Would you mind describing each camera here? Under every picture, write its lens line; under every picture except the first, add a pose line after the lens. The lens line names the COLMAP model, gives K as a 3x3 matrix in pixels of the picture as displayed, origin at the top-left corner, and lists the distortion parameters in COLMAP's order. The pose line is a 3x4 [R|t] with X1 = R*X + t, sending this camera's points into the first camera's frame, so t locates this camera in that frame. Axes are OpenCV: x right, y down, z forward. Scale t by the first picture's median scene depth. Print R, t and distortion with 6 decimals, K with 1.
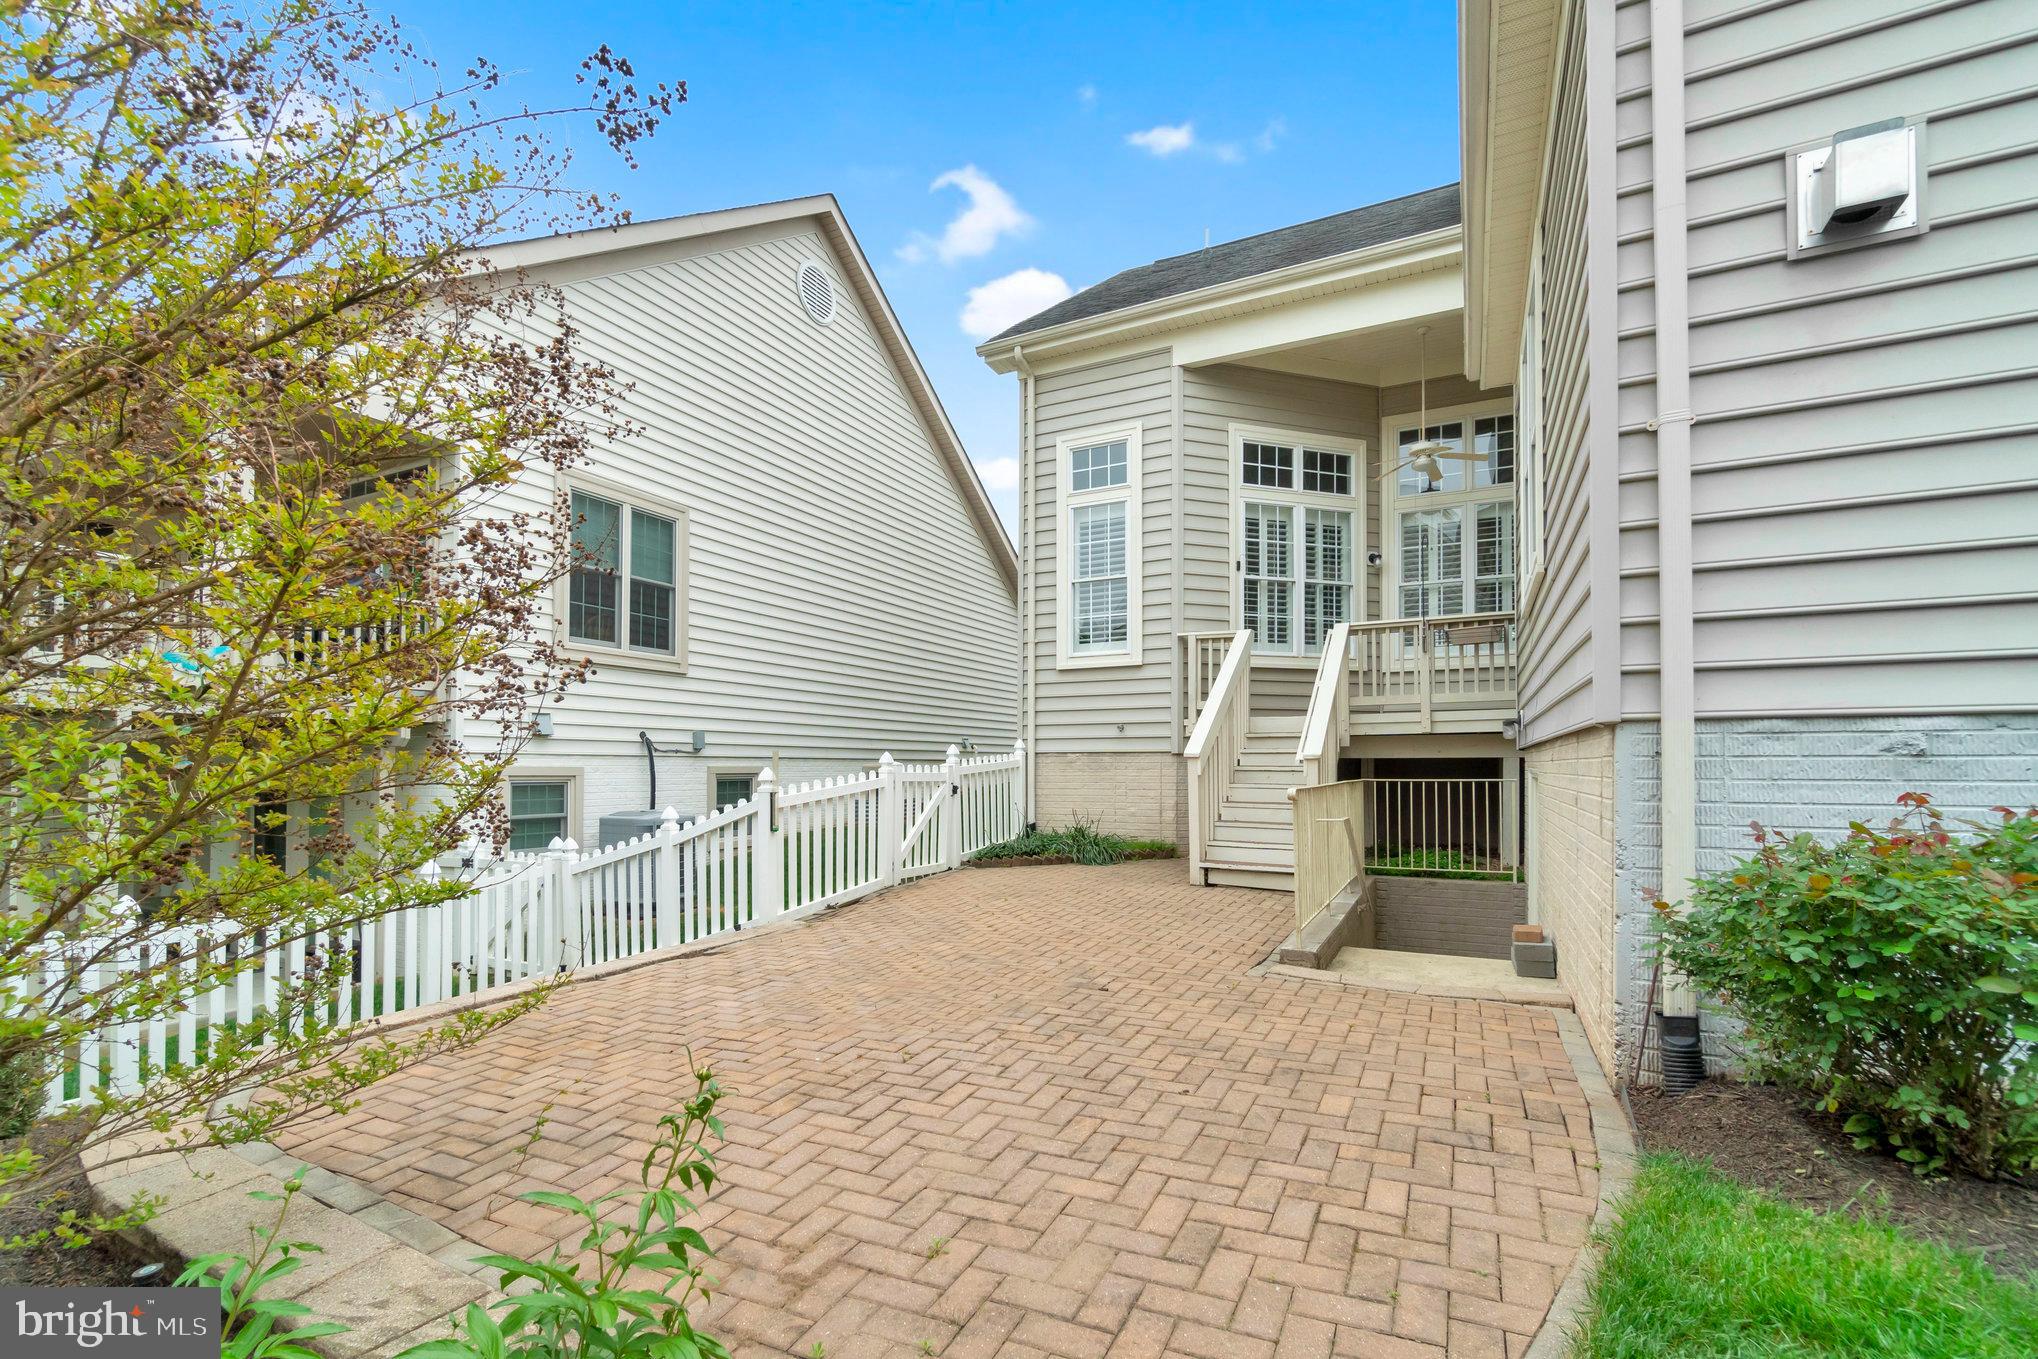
lens RADIAL K [[914.6, 0, 1011.7], [0, 914.6, 762.6], [0, 0, 1]] dist [0.000060, -0.000025]
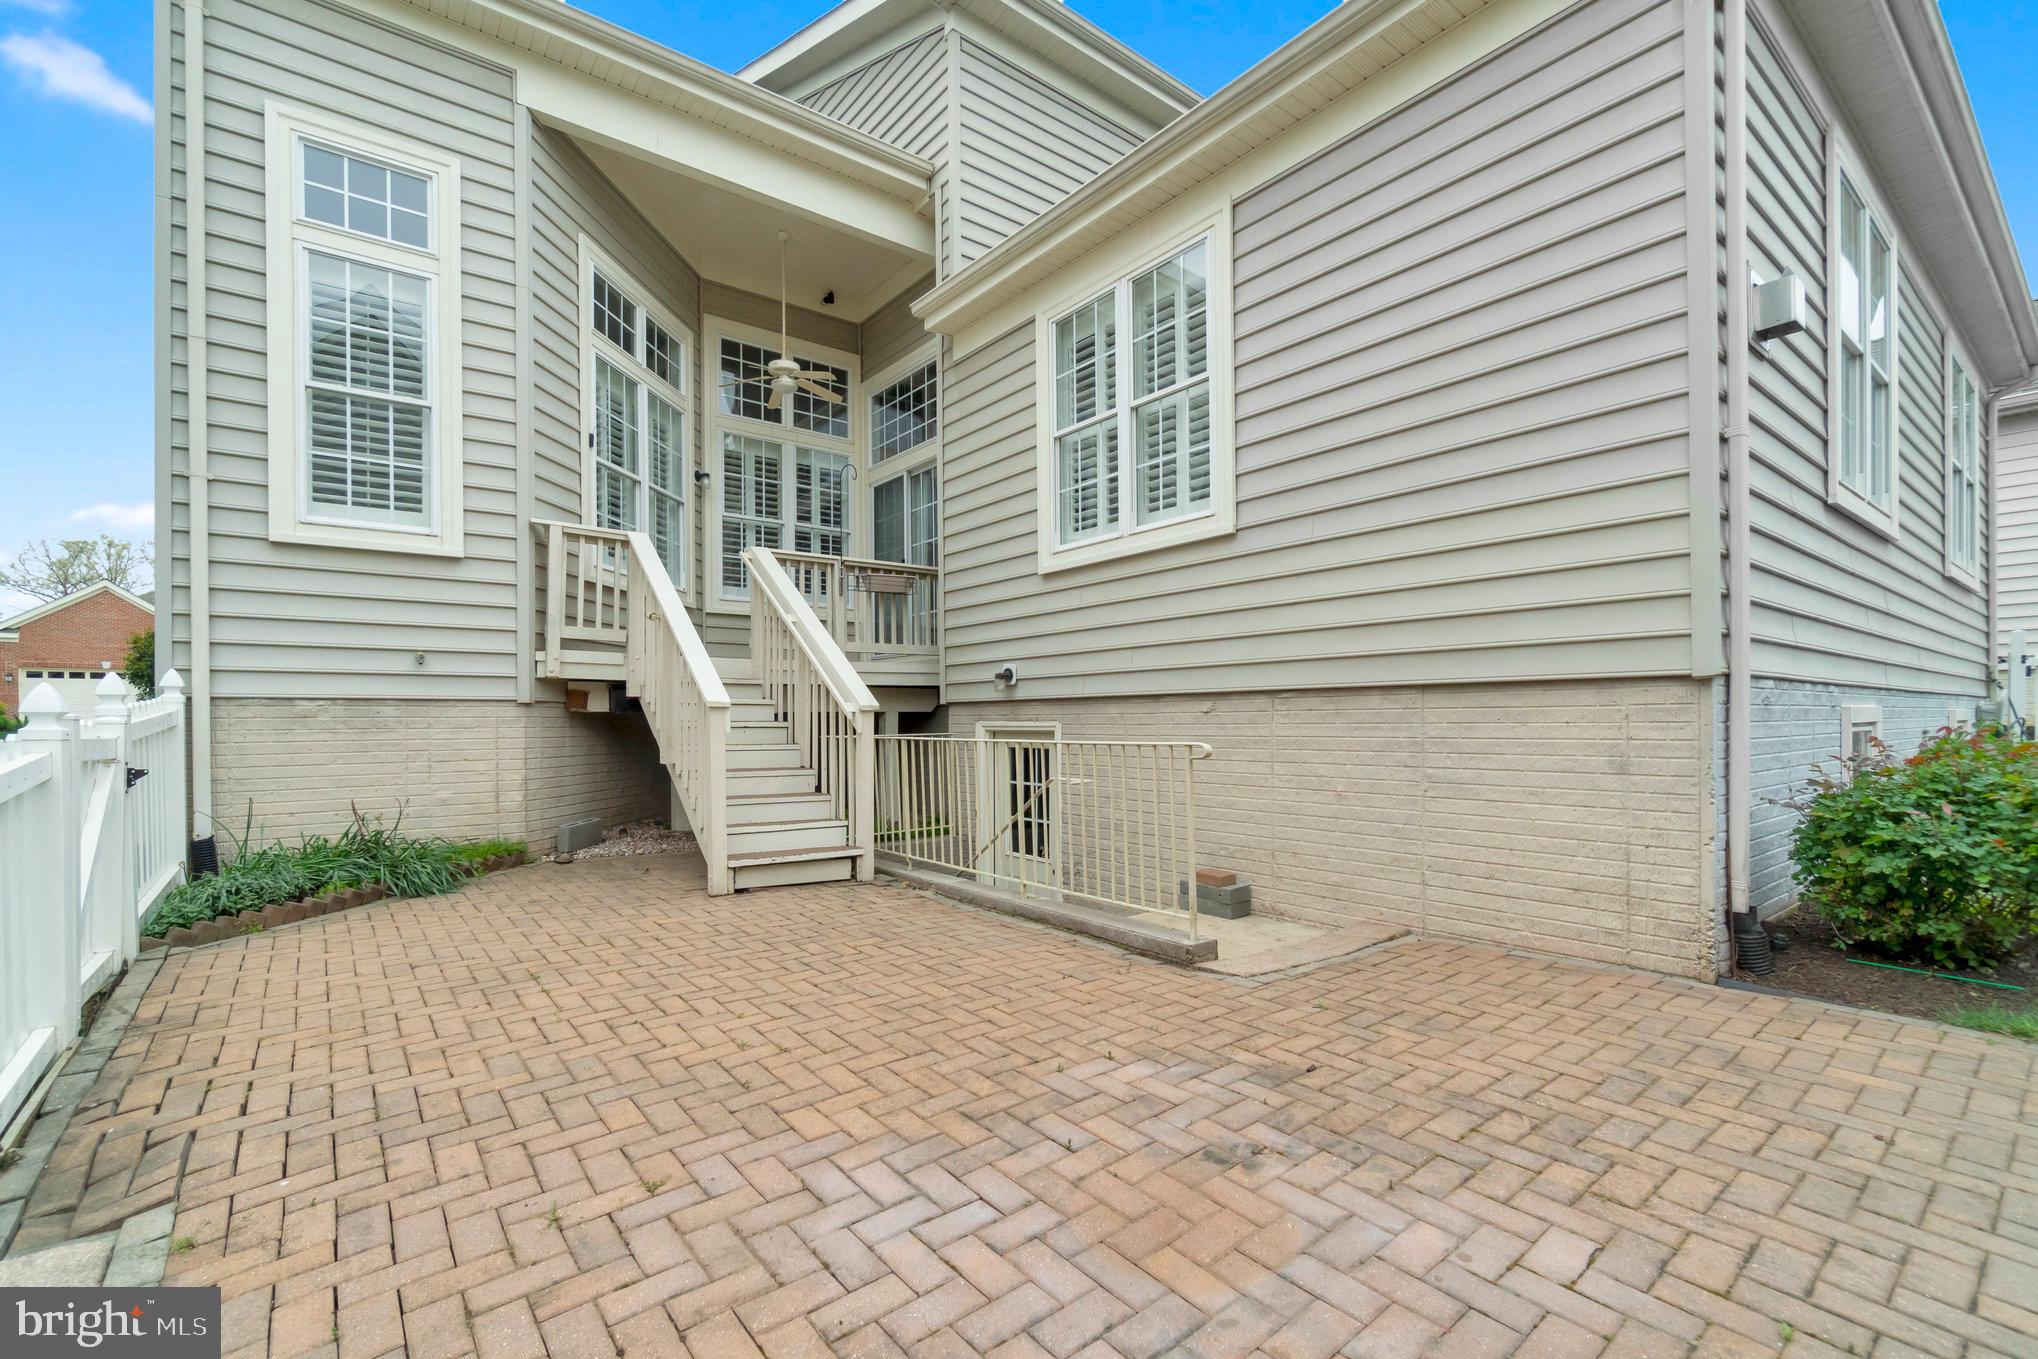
lens RADIAL K [[892.7, 0, 1010.6], [0, 892.7, 720.8], [0, 0, 1]] dist [-0.001075, -0.000126]
pose [[0.425609, -0.004607, 0.904895, -0.243749], [0.001445, 0.999989, 0.004412, 0.000810], [-0.904906, -0.000570, 0.425611, 0.408313]]
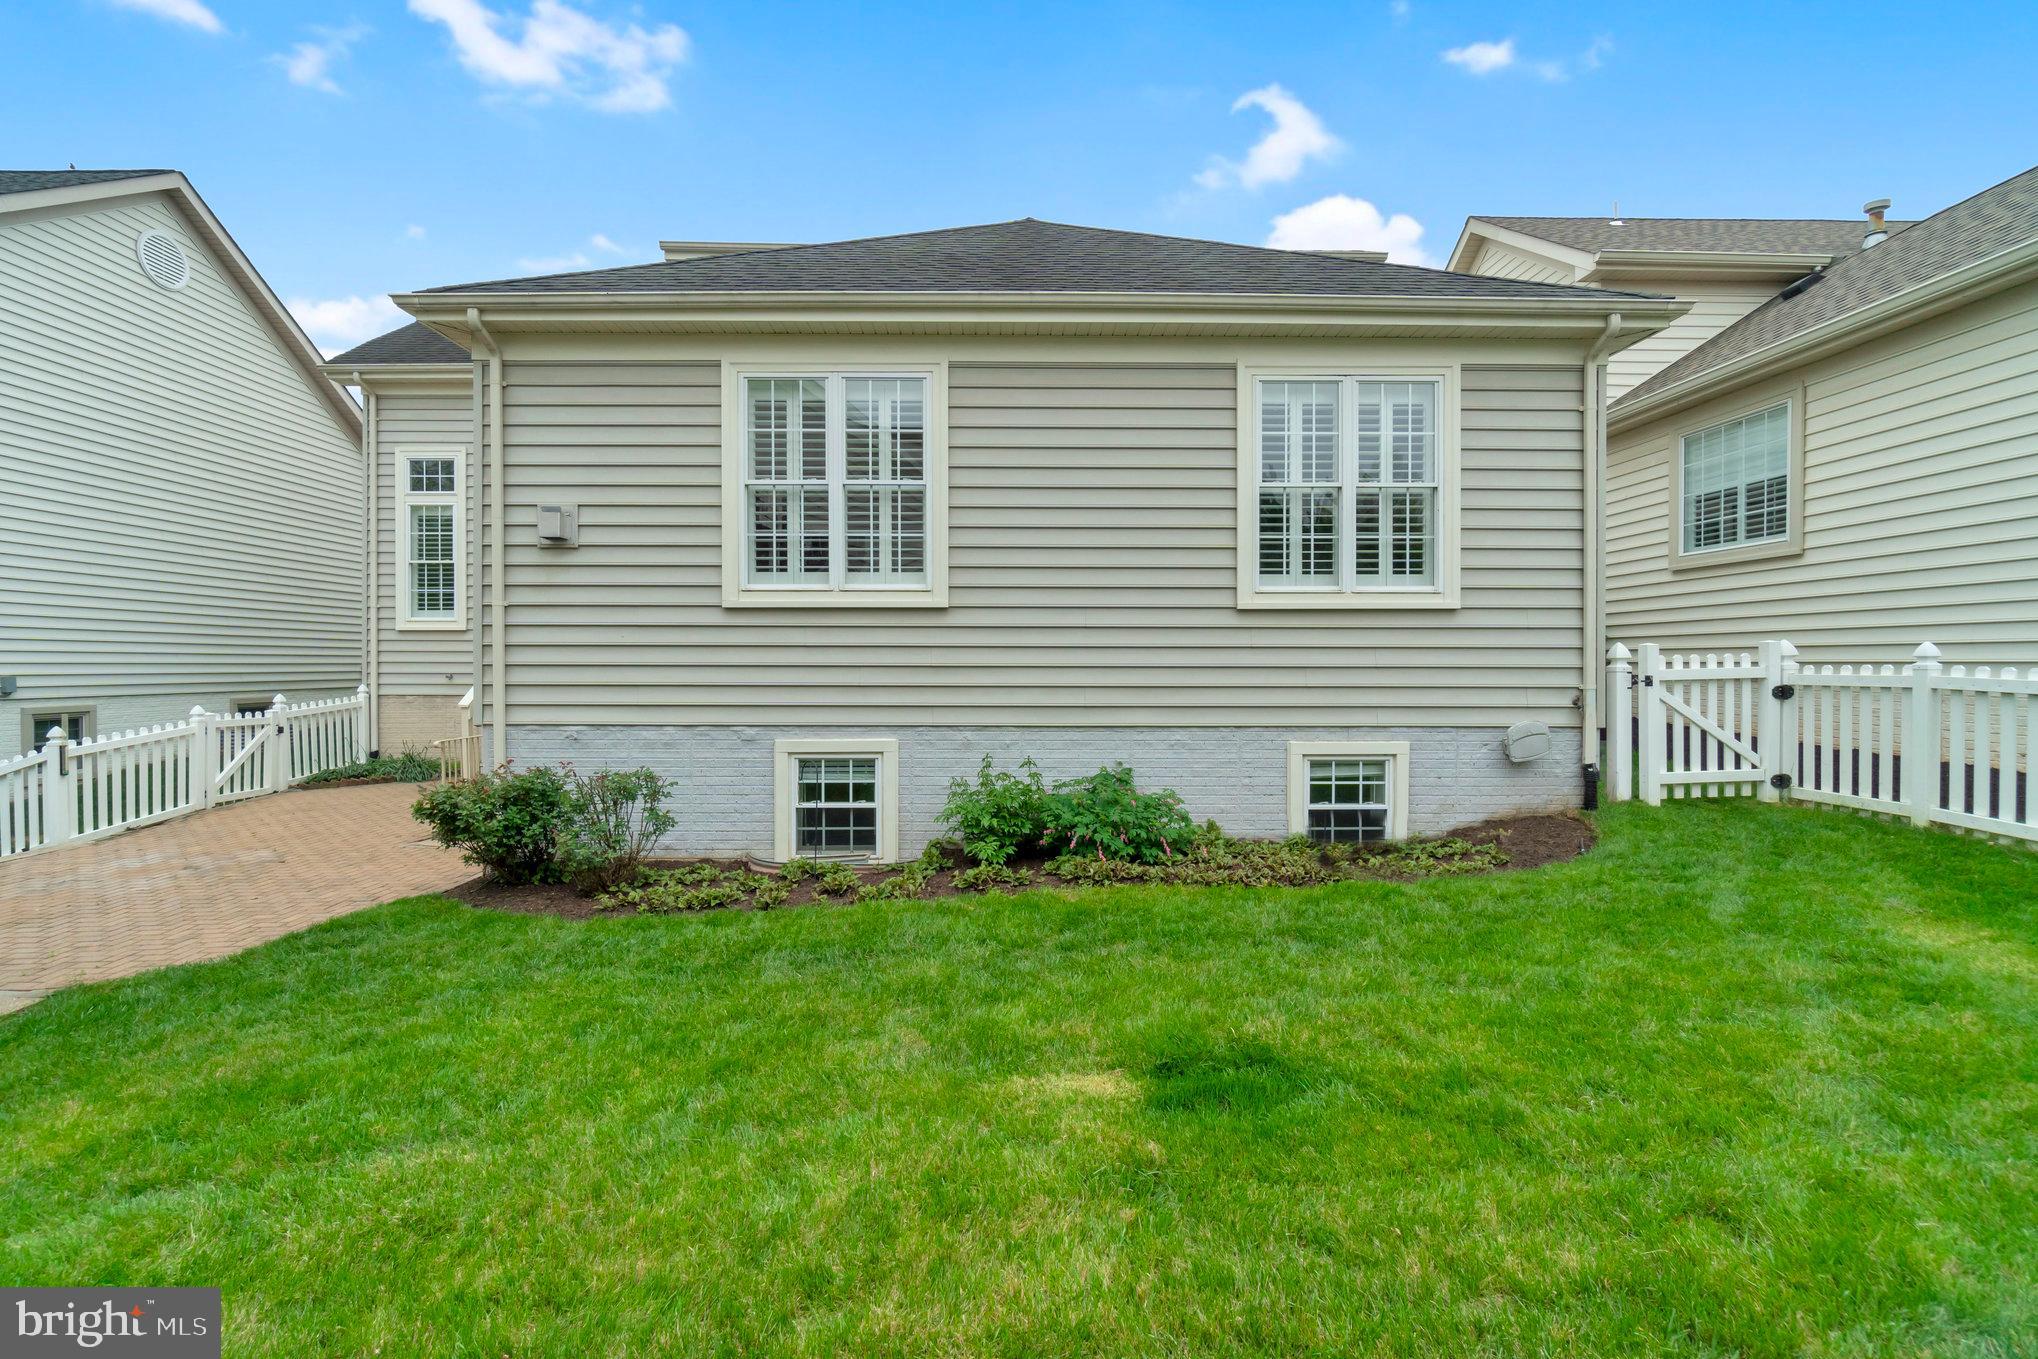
lens RADIAL K [[893.4, 0, 1019.0], [0, 893.4, 679.5], [0, 0, 1]] dist [-0.006505, -0.000597]
pose [[0.883733, -0.001911, 0.467988, 0.244950], [-0.008515, 0.999760, 0.020163, -0.067787], [-0.467914, -0.021804, 0.883505, -0.524093]]
